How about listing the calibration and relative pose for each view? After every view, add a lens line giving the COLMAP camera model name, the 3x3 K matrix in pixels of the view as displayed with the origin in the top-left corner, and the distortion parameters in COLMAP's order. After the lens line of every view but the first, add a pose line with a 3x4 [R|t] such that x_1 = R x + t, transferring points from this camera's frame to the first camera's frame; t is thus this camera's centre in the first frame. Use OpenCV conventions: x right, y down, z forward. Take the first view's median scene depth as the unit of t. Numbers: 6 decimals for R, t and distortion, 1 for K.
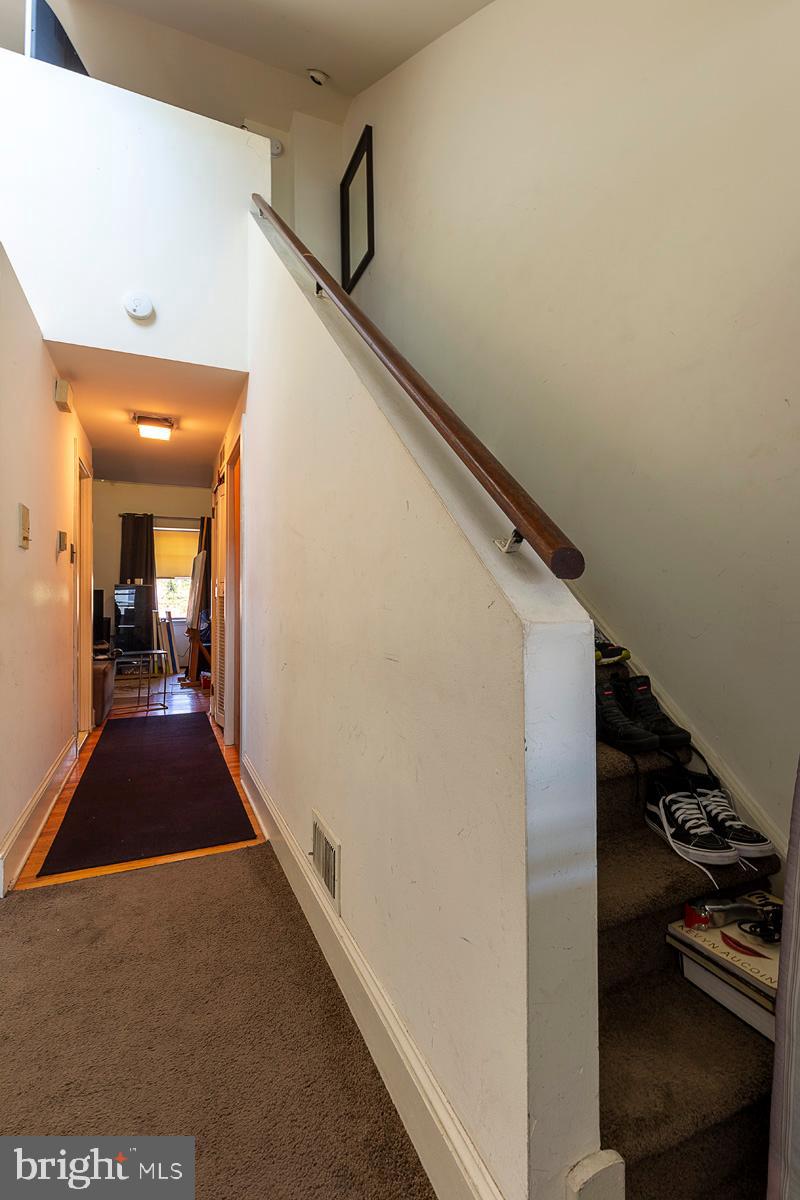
lens RADIAL K [[550.6, 0, 405.4], [0, 550.6, 603.9], [0, 0, 1]] dist [0.001443, -0.001388]
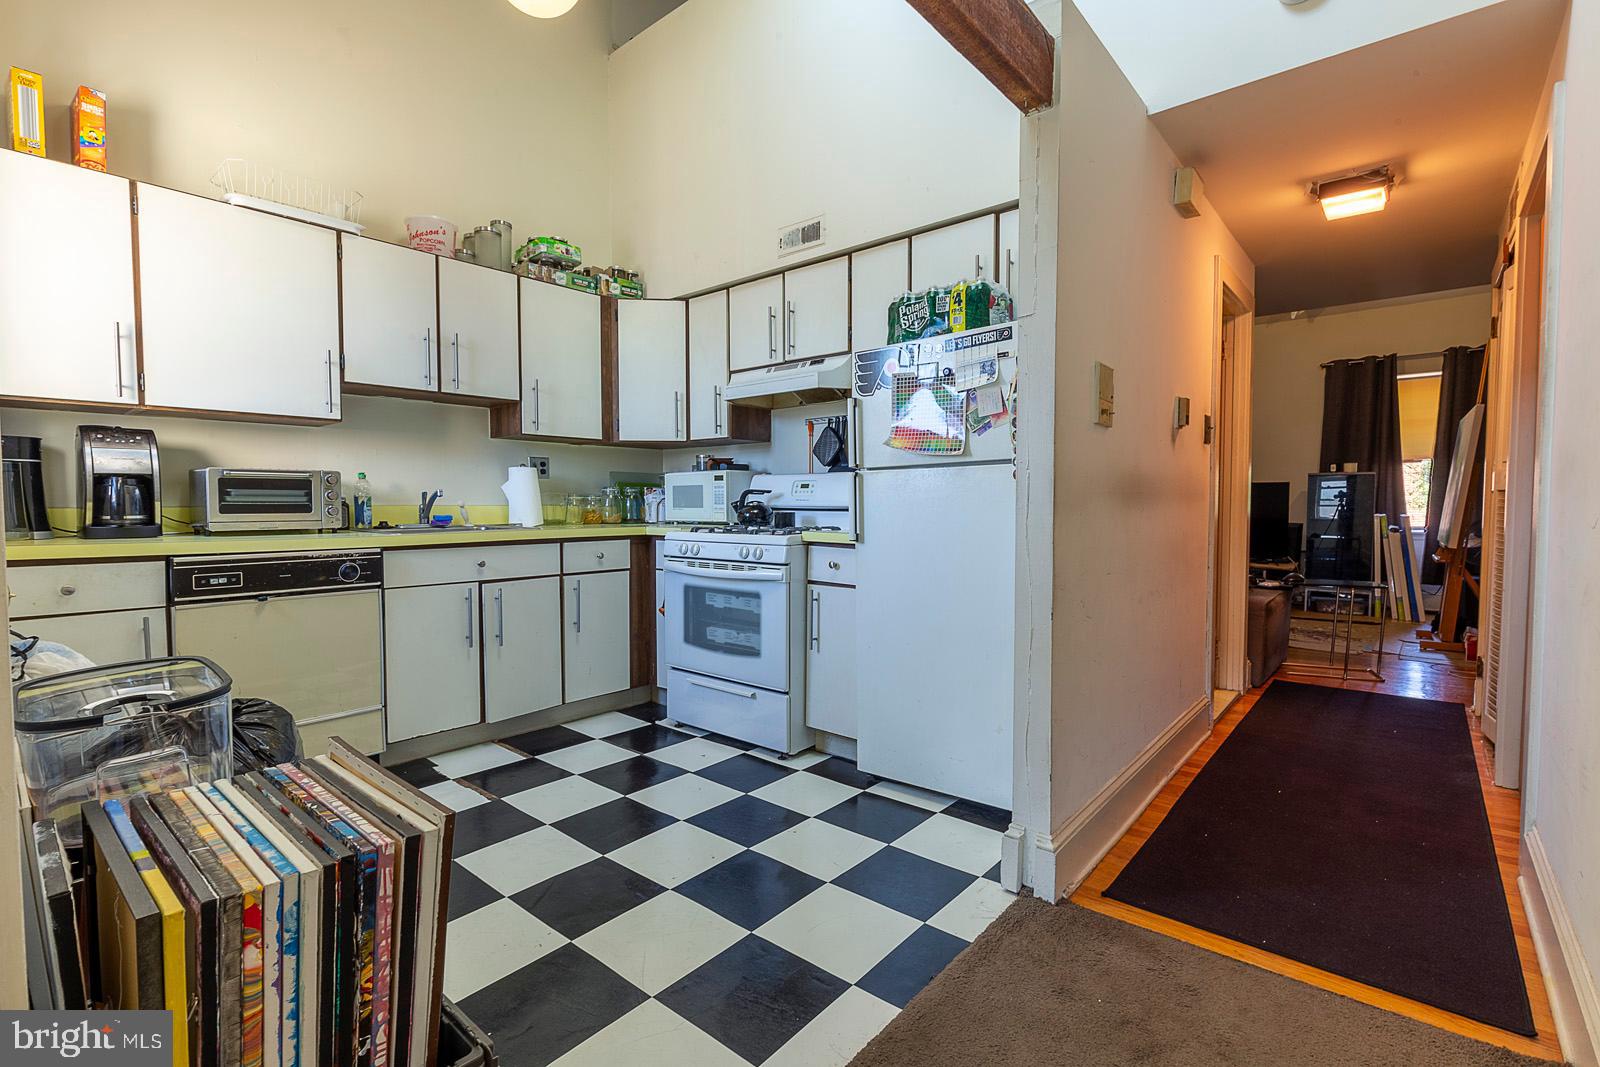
lens RADIAL K [[734.2, 0, 788.3], [0, 734.2, 532.7], [0, 0, 1]] dist [0.001443, -0.001388]
pose [[0.431220, 0.036986, -0.901489, -0.008259], [0.000008, 0.999159, 0.040997, -0.001746], [0.902247, -0.017686, 0.430857, 0.125689]]
